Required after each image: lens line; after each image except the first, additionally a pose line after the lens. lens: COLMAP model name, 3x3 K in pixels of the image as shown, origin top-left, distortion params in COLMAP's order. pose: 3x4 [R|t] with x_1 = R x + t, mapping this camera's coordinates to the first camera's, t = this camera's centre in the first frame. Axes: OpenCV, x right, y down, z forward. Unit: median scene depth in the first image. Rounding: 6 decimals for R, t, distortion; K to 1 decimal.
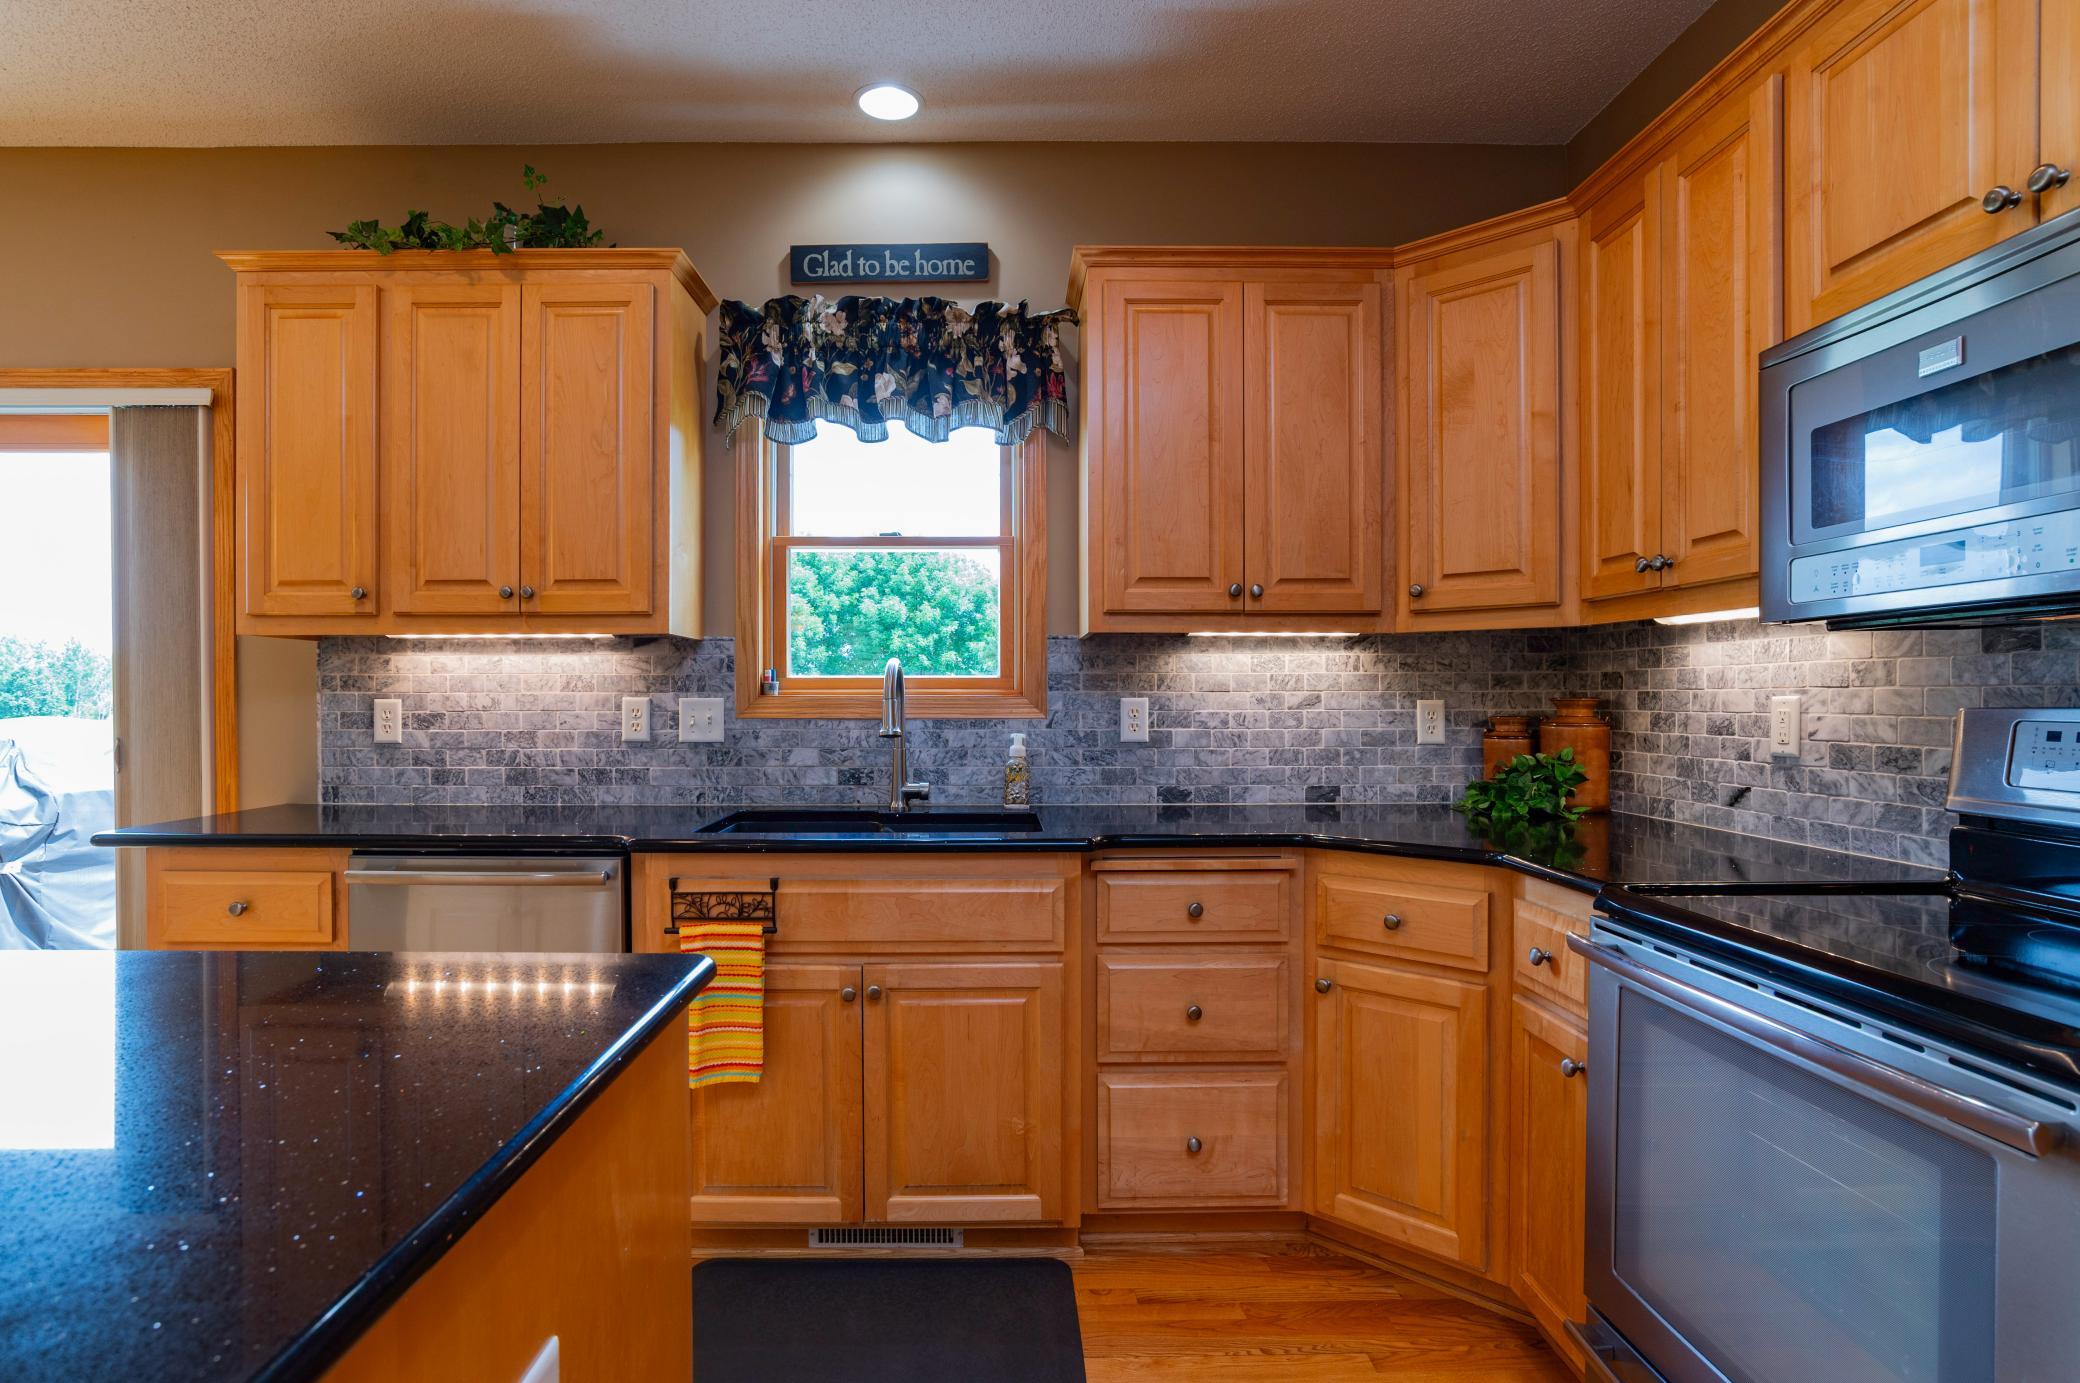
lens RADIAL K [[1064.9, 0, 1004.2], [0, 1064.9, 704.3], [0, 0, 1]] dist [-0.045059, 0.024565]
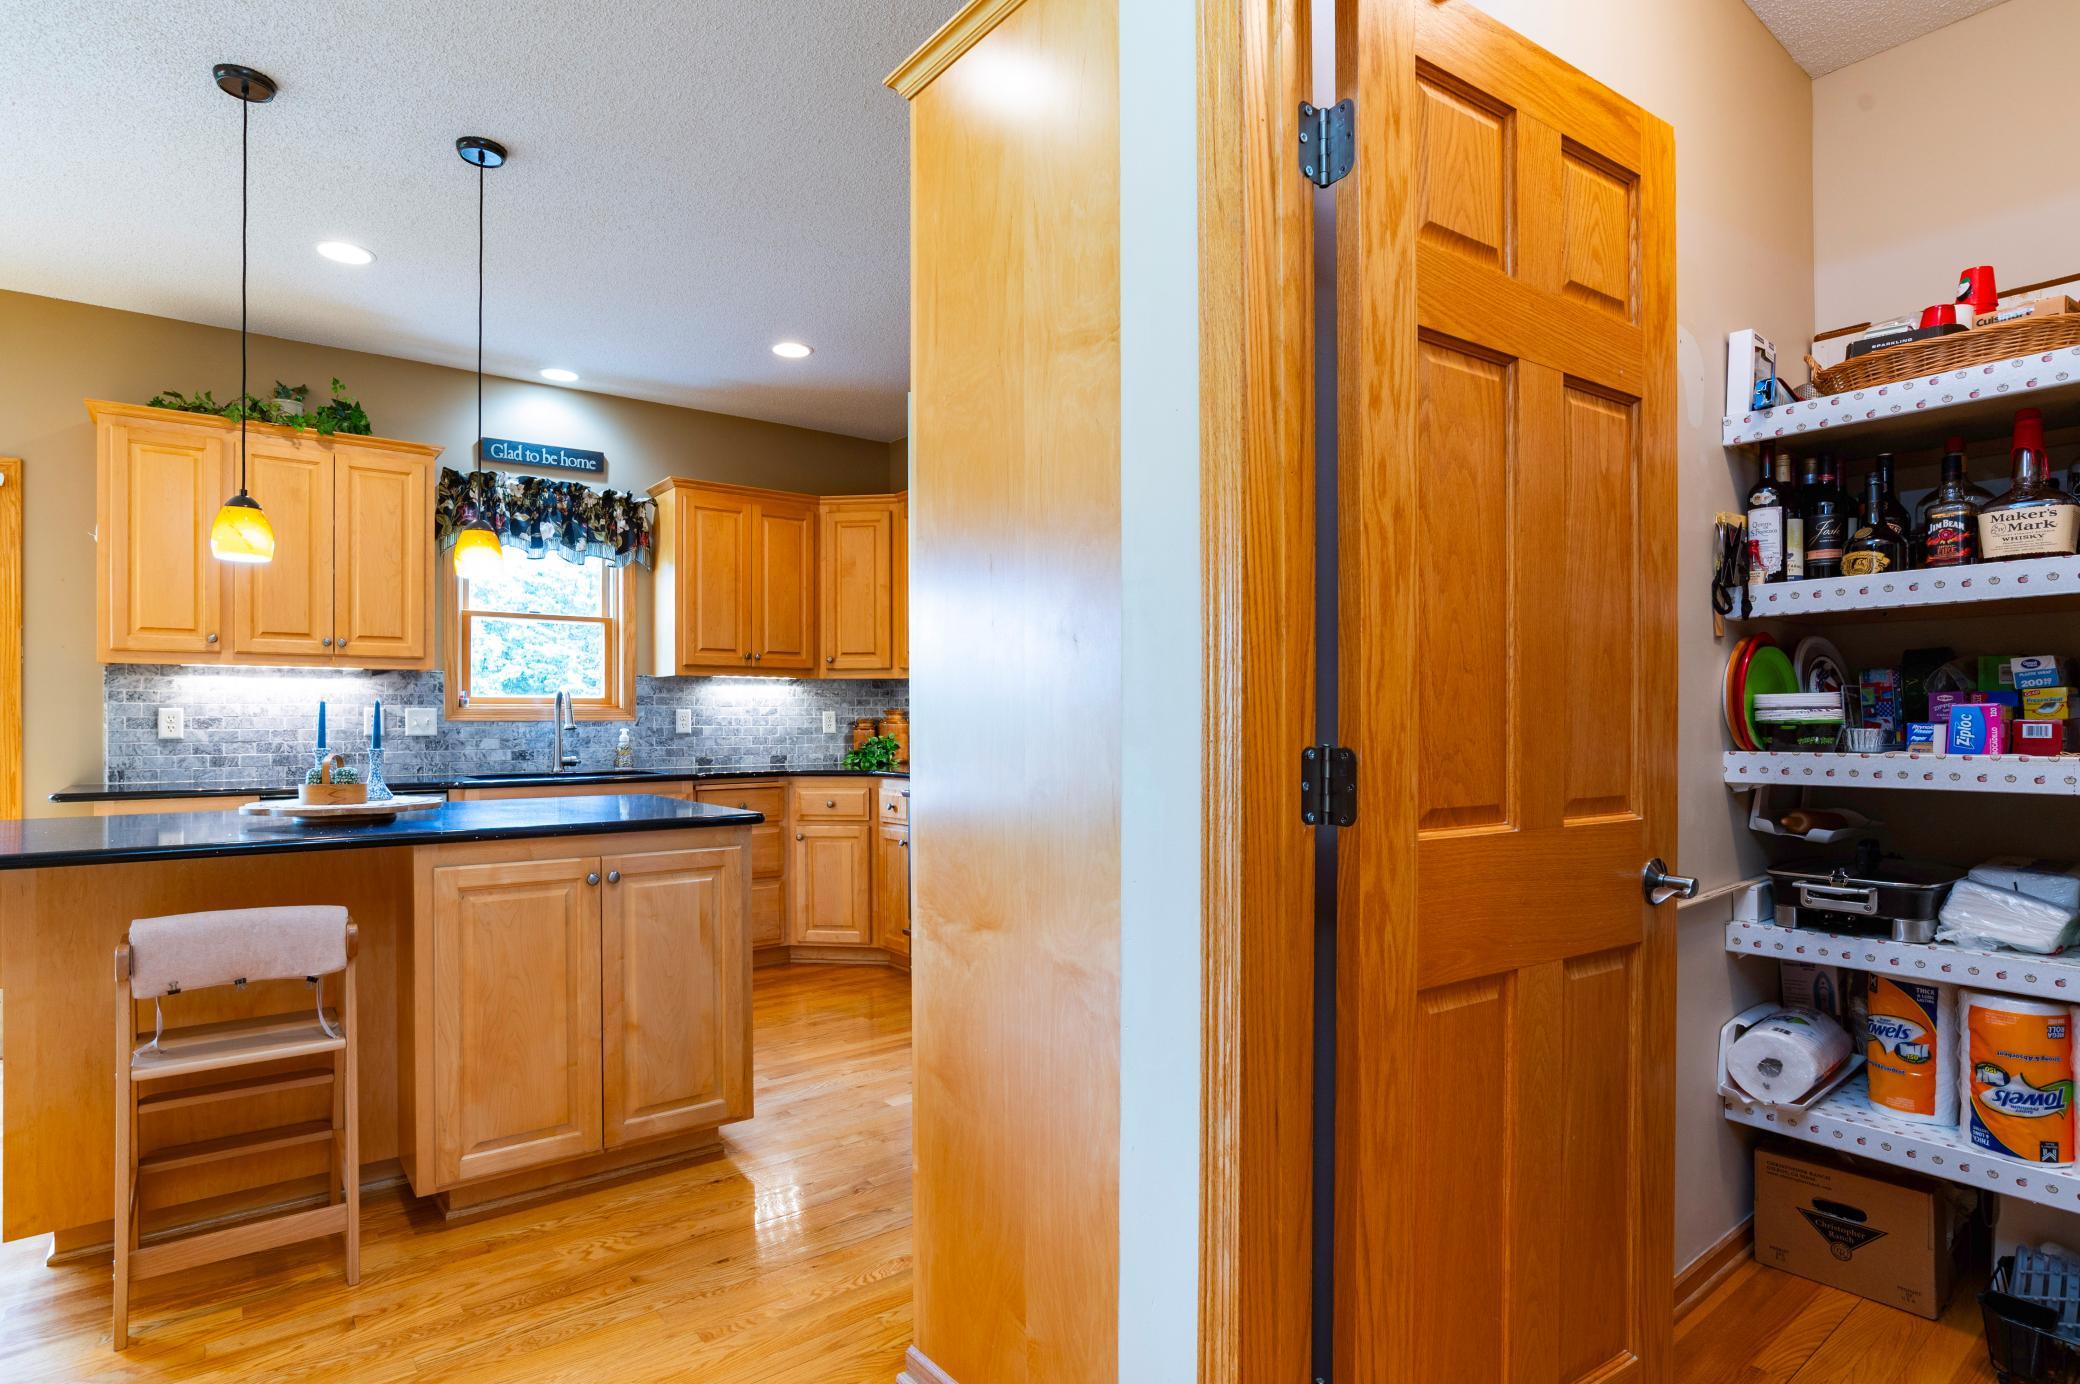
lens RADIAL K [[1064.9, 0, 1032.1], [0, 1064.9, 718.7], [0, 0, 1]] dist [-0.045059, 0.024565]
pose [[0.789912, -0.000320, 0.613220, -0.533894], [0.005959, 0.999957, -0.007155, 0.026721], [-0.613191, 0.009306, 0.789880, -0.836008]]
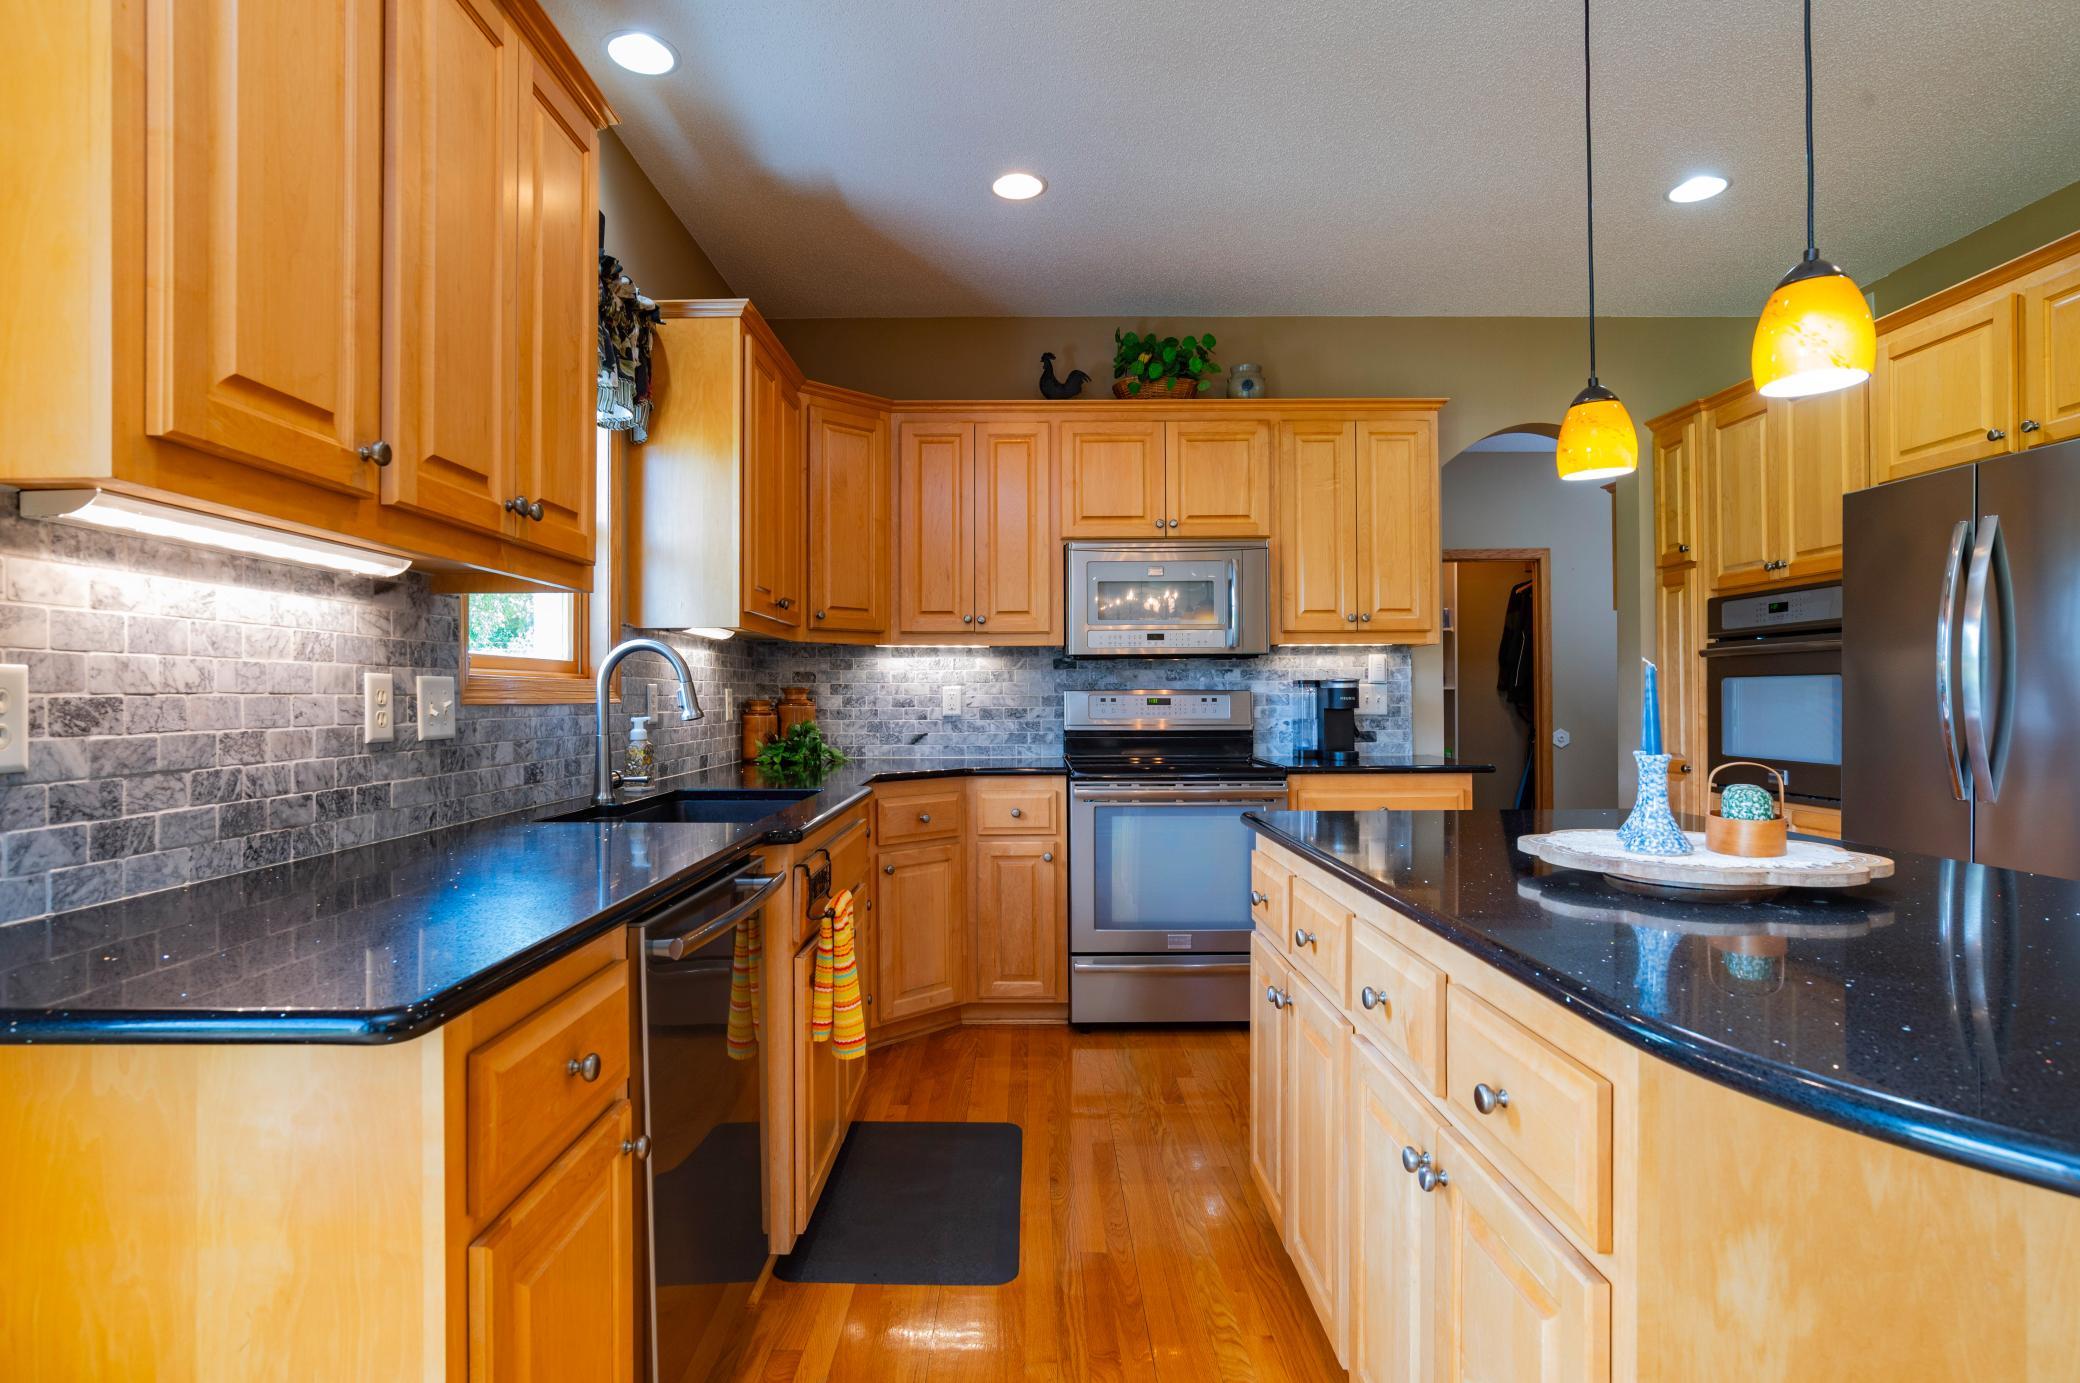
lens RADIAL K [[1064.9, 0, 1011.3], [0, 1064.9, 691.4], [0, 0, 1]] dist [-0.045059, 0.024565]
pose [[0.023663, 0.006510, 0.999699, -0.974238], [0.010026, 0.999927, -0.006749, 0.012471], [-0.999670, 0.010183, 0.023596, 0.607075]]
